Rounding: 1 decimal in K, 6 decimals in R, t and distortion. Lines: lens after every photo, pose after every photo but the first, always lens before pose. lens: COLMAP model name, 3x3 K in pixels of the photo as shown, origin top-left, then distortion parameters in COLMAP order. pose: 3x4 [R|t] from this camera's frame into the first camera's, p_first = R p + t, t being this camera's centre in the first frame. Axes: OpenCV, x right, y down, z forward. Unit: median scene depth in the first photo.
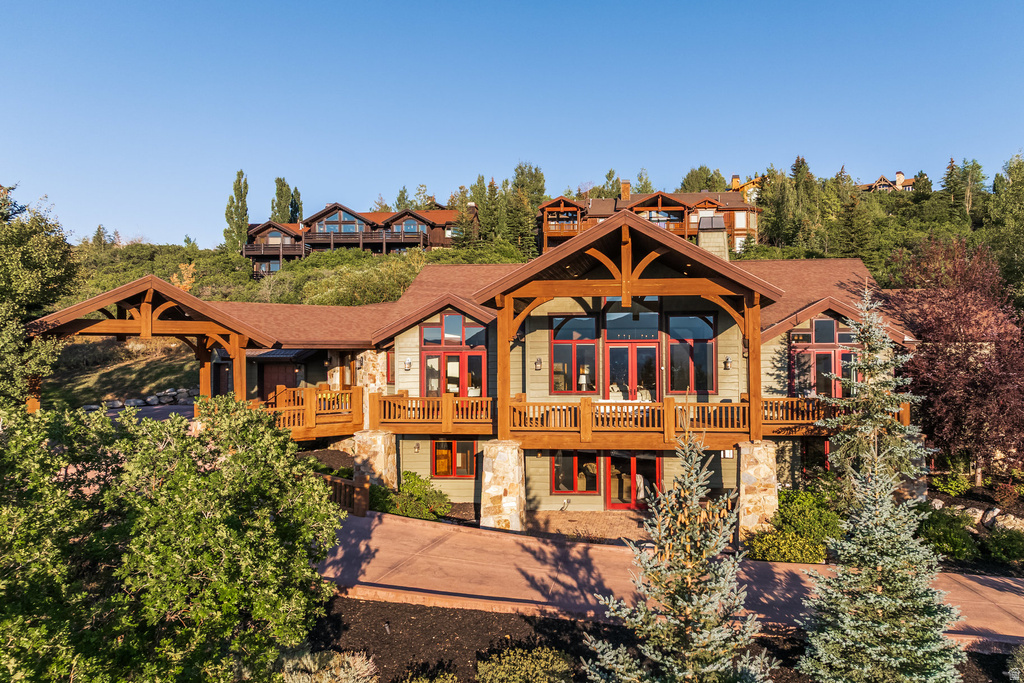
lens RADIAL K [[736.0, 0, 512.1], [0, 736.0, 355.0], [0, 0, 1]] dist [0.031375, -0.000779]
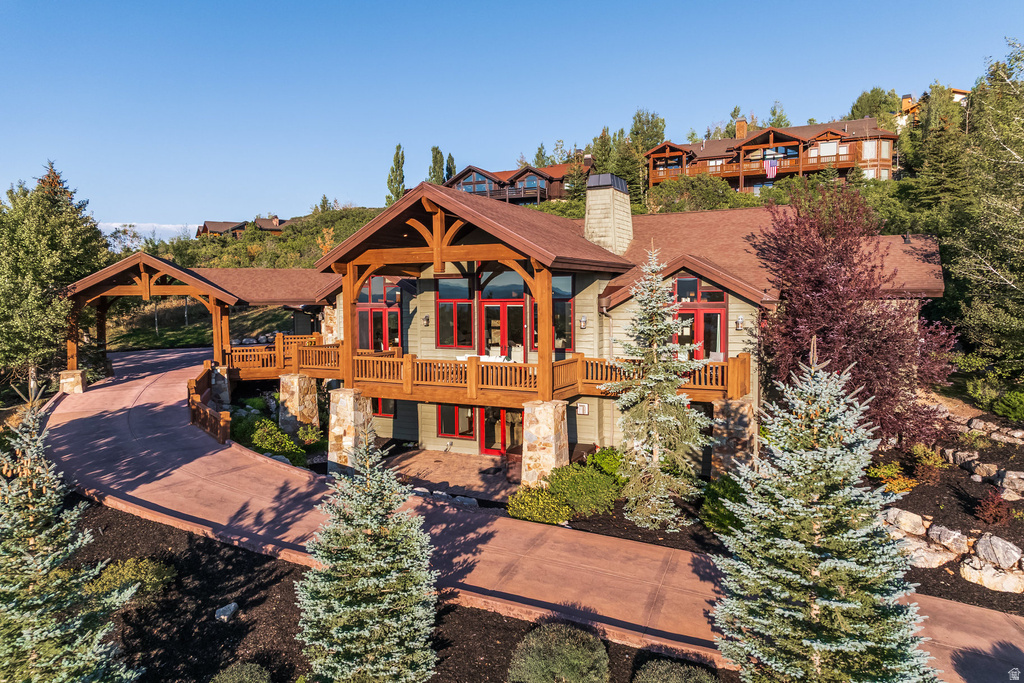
lens RADIAL K [[681.5, 0, 512.0], [0, 681.5, 341.5], [0, 0, 1]] dist [0.025718, 0.000446]
pose [[0.923788, 0.022523, -0.382242, 0.234389], [0.006177, 0.997262, 0.073690, -0.013505], [0.382855, -0.070435, 0.921119, 0.039470]]
